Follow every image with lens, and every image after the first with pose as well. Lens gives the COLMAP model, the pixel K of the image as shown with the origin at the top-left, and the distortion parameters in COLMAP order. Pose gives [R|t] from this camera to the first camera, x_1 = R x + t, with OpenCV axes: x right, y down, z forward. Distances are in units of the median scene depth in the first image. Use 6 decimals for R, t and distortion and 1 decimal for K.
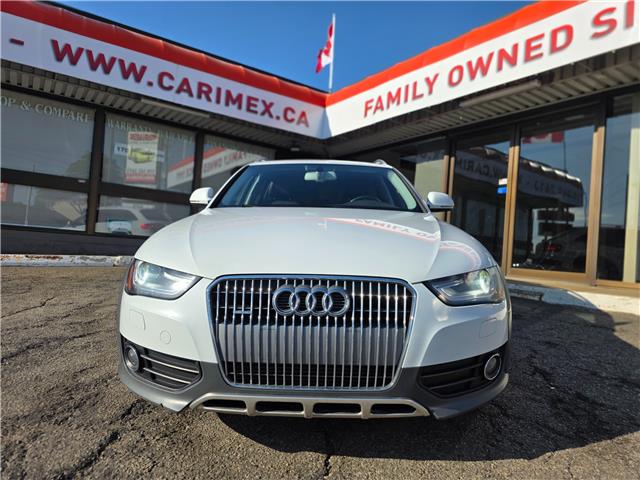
lens RADIAL K [[439.4, 0, 309.5], [0, 439.4, 237.3], [0, 0, 1]] dist [0.043050, -0.047277]
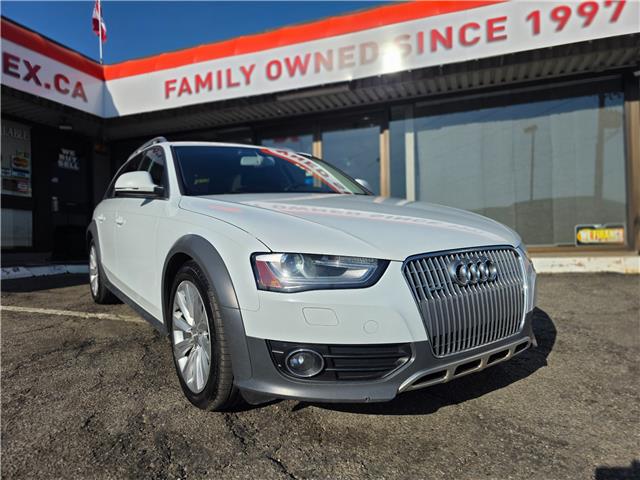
lens RADIAL K [[439.4, 0, 320.7], [0, 439.4, 252.5], [0, 0, 1]] dist [0.043050, -0.047277]
pose [[0.799755, -0.091571, 0.593301, -0.221472], [0.060073, 0.995545, 0.072677, -0.001830], [-0.597313, -0.022482, 0.801693, 0.072952]]
